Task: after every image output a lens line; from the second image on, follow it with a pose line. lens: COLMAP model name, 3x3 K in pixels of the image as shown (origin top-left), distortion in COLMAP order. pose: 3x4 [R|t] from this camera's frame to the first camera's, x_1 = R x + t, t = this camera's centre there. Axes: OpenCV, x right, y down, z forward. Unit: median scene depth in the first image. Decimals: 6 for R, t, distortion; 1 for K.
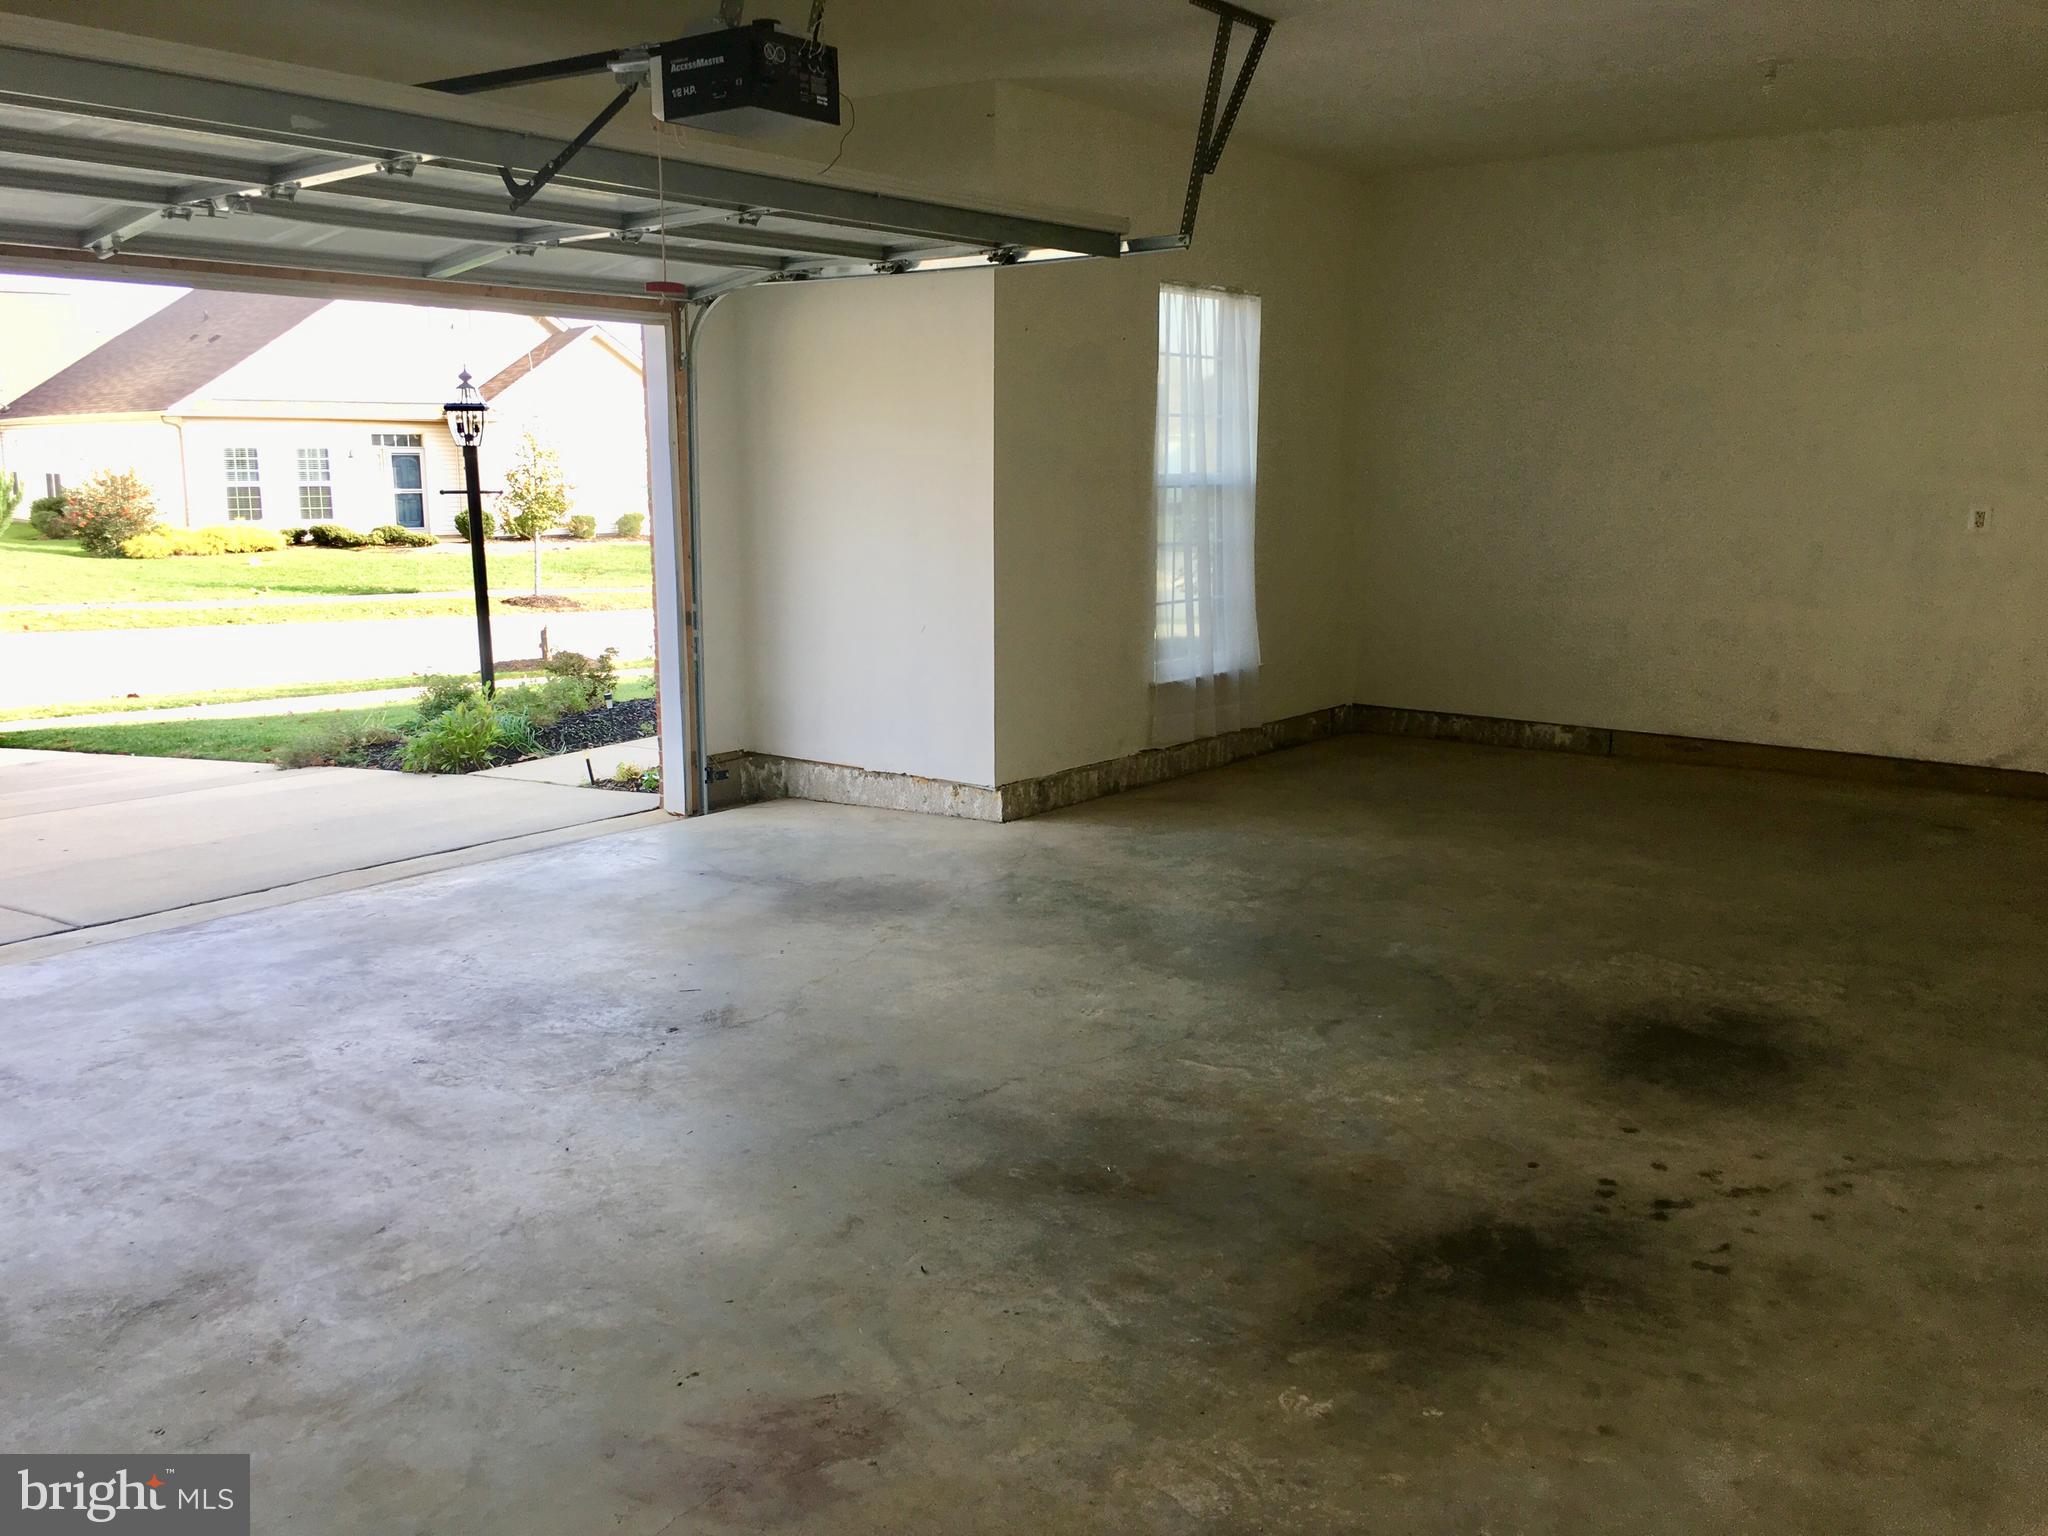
lens RADIAL K [[1740.6, 0, 1021.6], [0, 1740.6, 774.5], [0, 0, 1]] dist [0.040469, -0.040981]
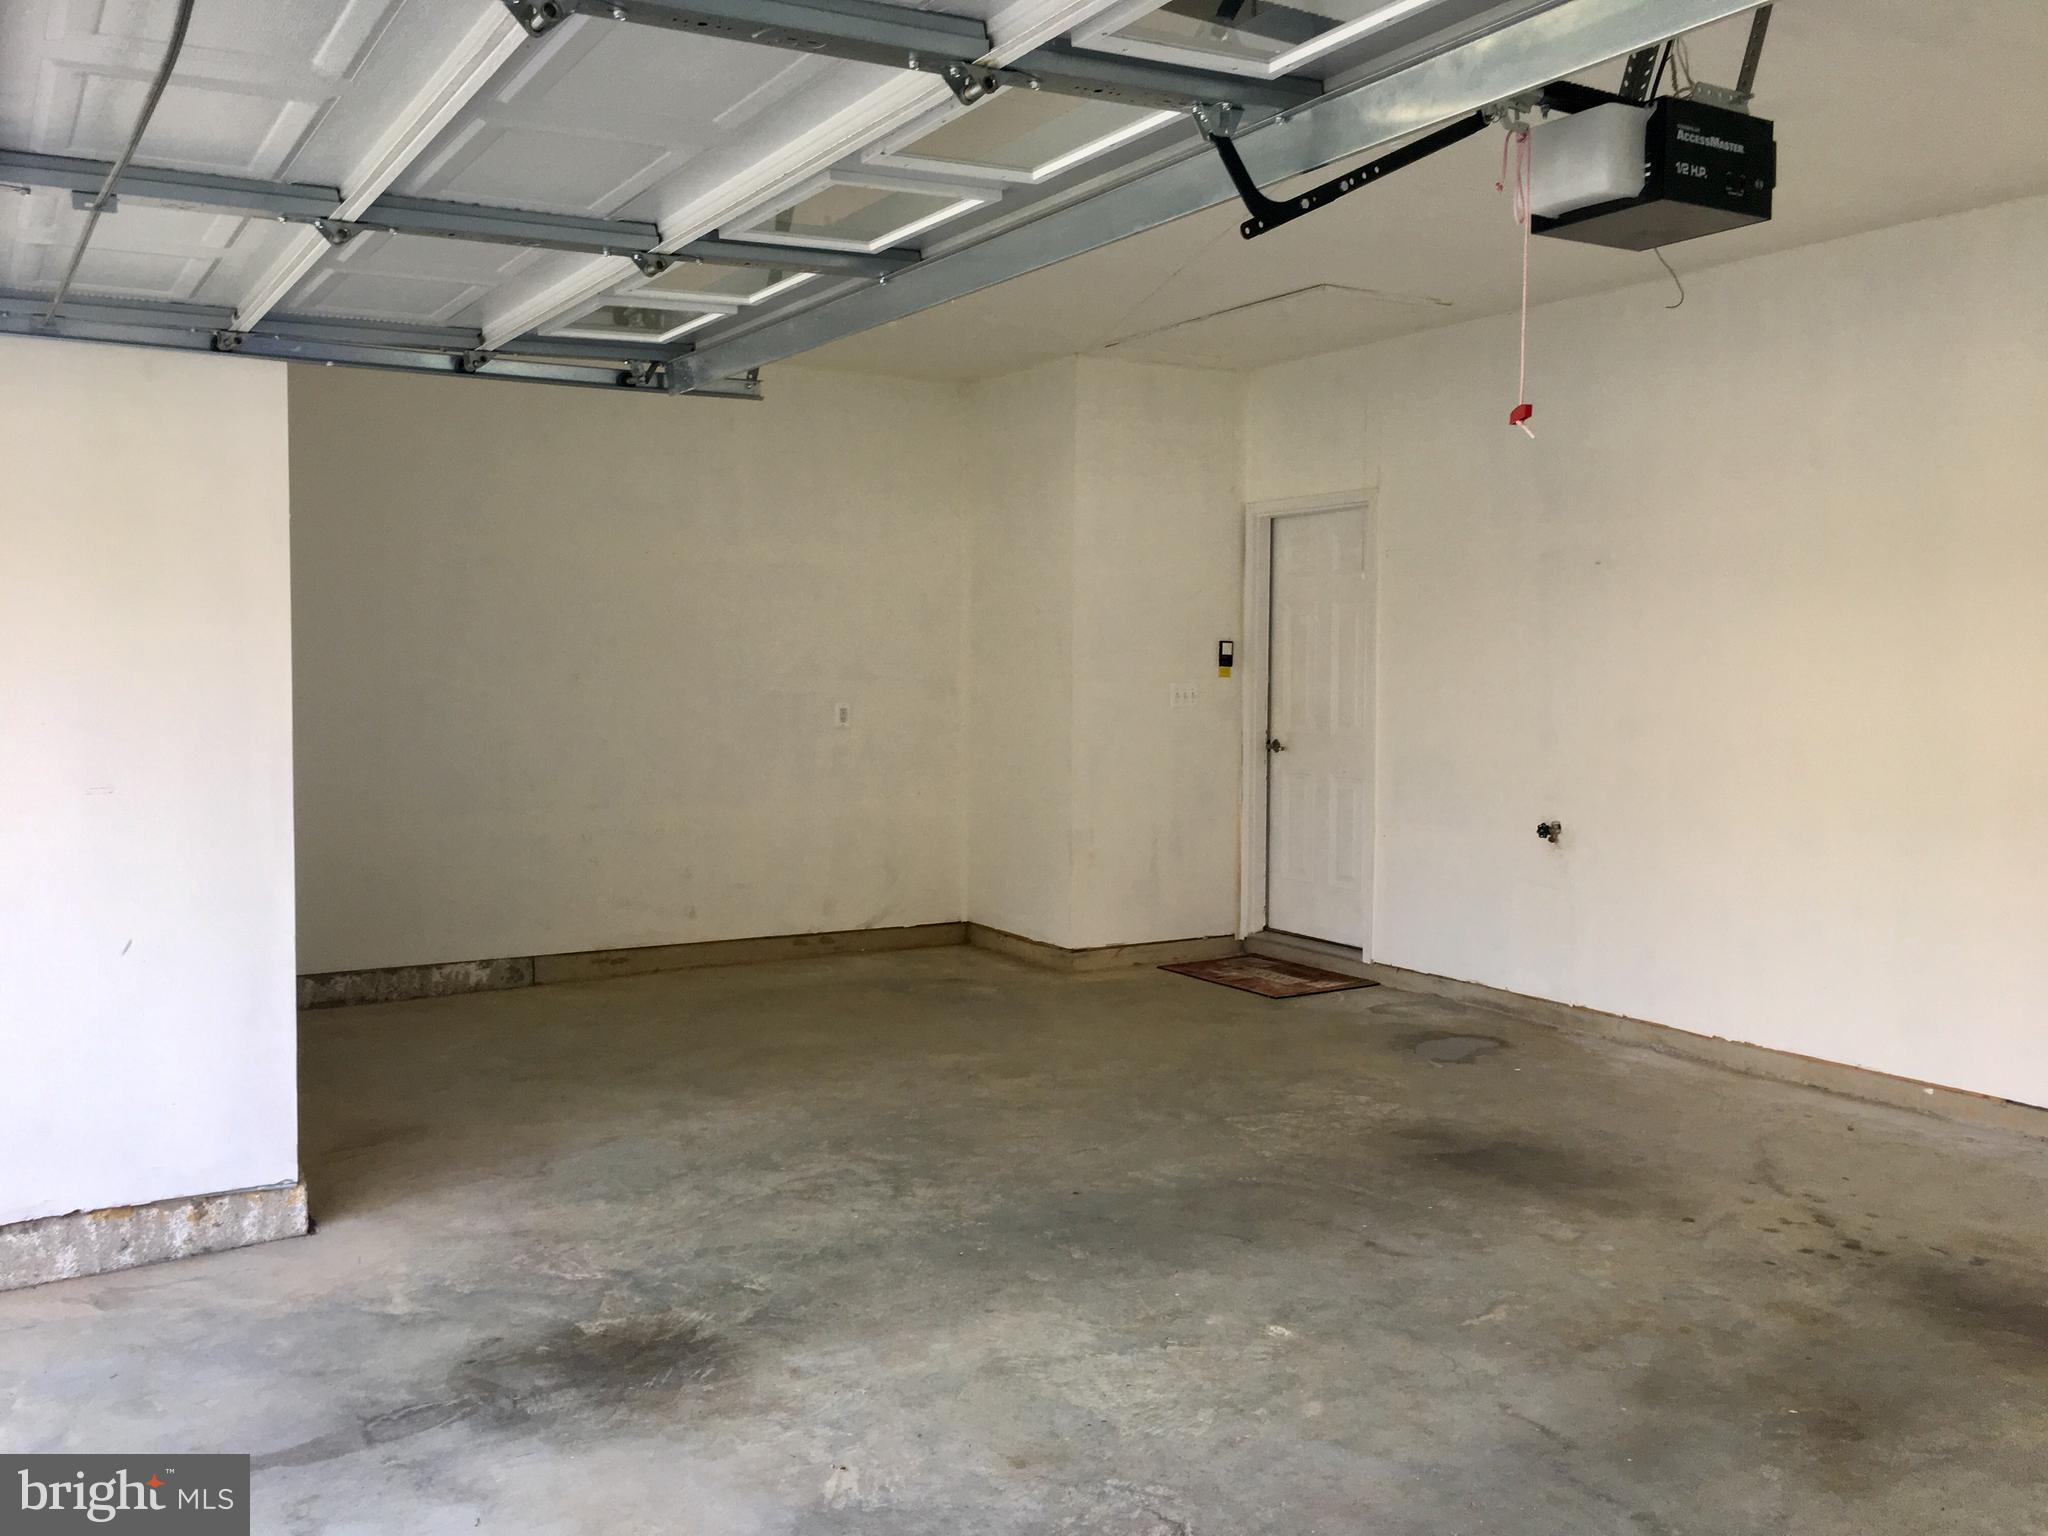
lens RADIAL K [[1740.6, 0, 1017.3], [0, 1740.6, 759.7], [0, 0, 1]] dist [0.040469, -0.040981]
pose [[0.365060, -0.052672, 0.929493, -0.706087], [0.166814, 0.985941, -0.009646, -0.130856], [-0.915917, 0.158573, 0.368714, 0.726889]]
